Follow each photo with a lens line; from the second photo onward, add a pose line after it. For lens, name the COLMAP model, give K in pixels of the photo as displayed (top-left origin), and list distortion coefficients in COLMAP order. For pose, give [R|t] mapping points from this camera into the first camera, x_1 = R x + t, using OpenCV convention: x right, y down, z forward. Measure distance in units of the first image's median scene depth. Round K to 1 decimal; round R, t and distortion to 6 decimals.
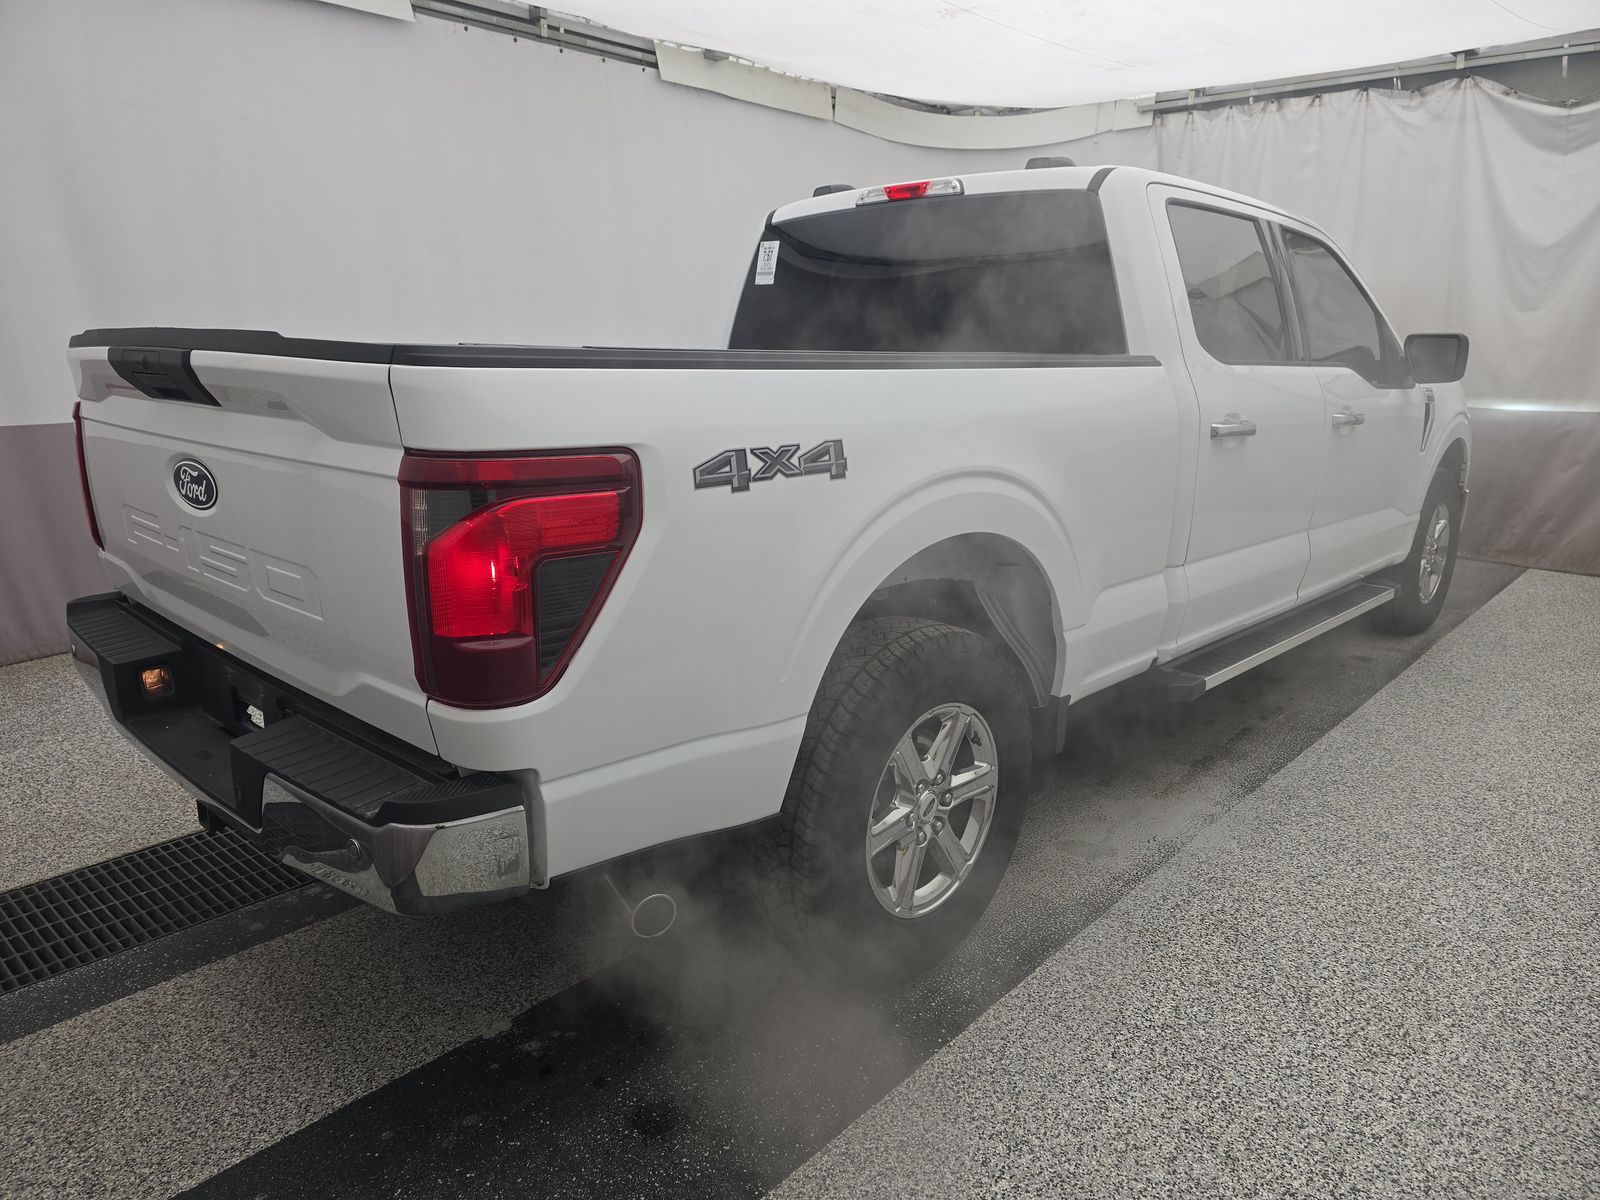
lens RADIAL K [[1115.3, 0, 800.0], [0, 1115.3, 600.0], [0, 0, 1]] dist [0.080004, -0.077448]
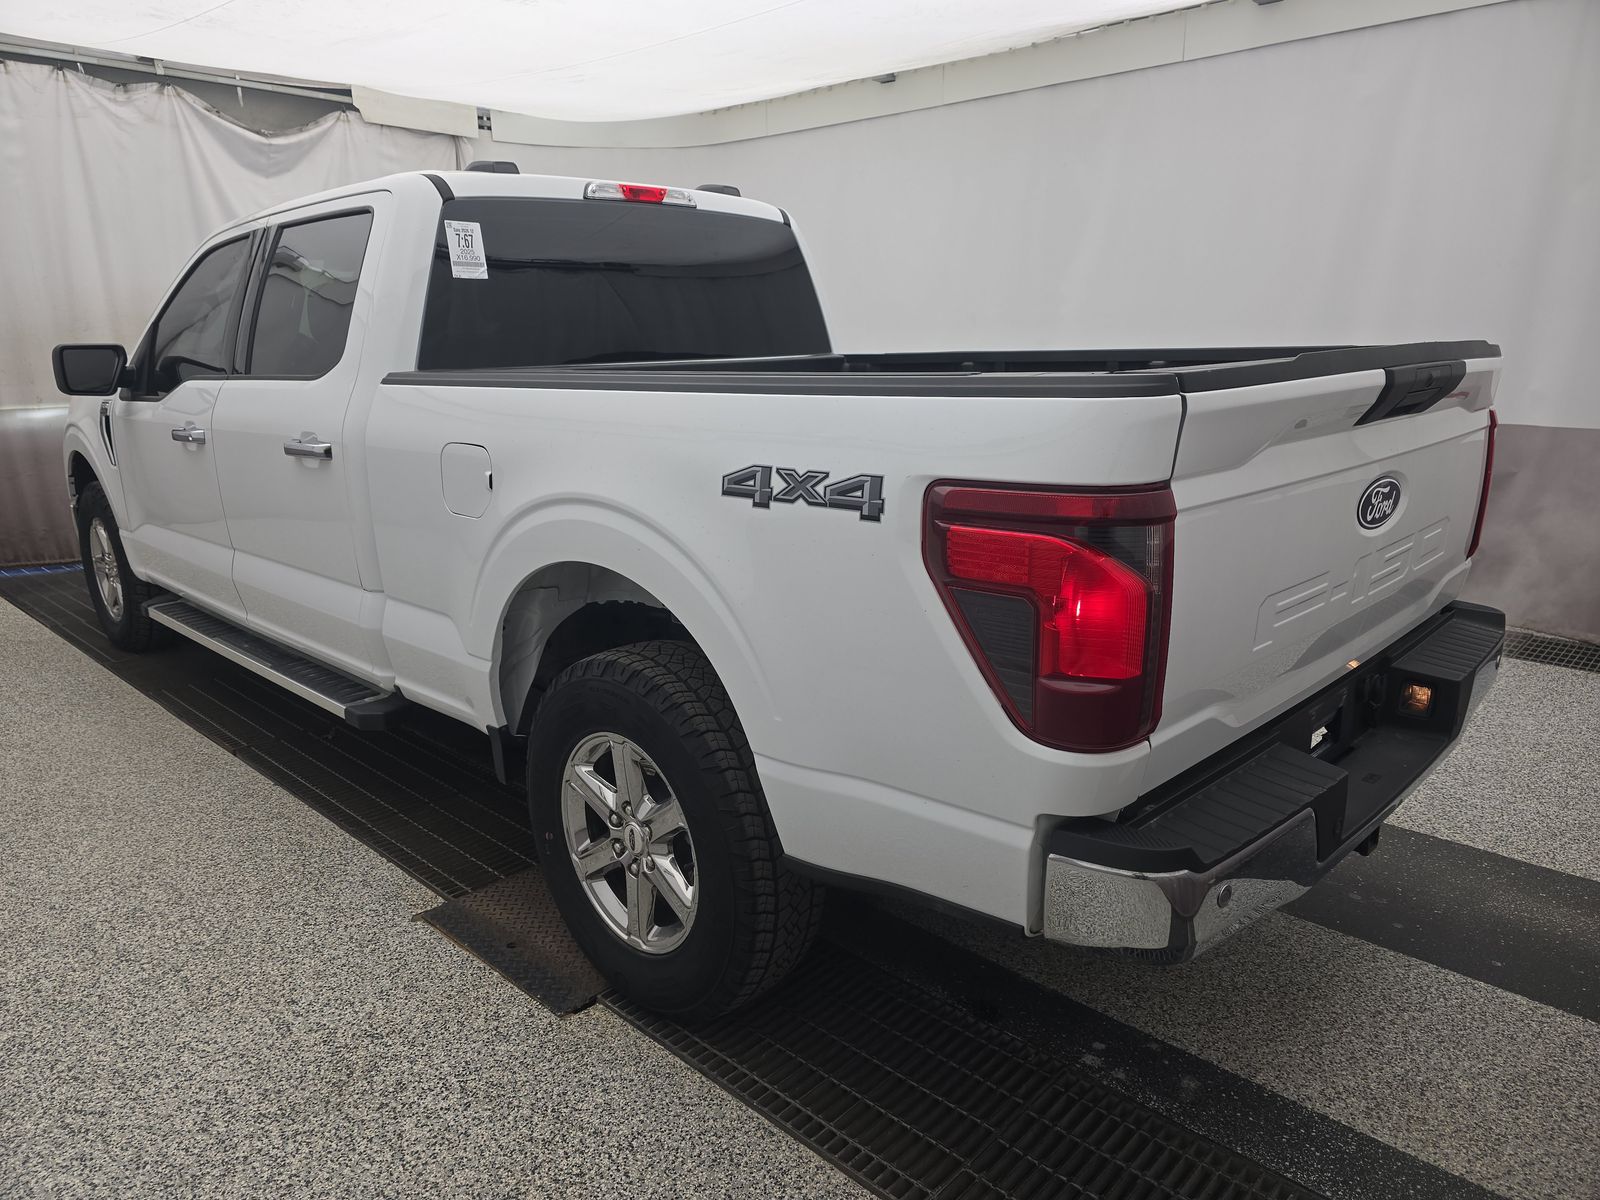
lens RADIAL K [[1074.0, 0, 804.0], [0, 1074.0, 613.4], [0, 0, 1]] dist [0.058920, -0.052066]
pose [[-0.012255, -0.259017, 0.965795, -0.901915], [0.233580, 0.938404, 0.254635, -0.231510], [-0.972260, 0.228711, 0.049001, 0.909008]]
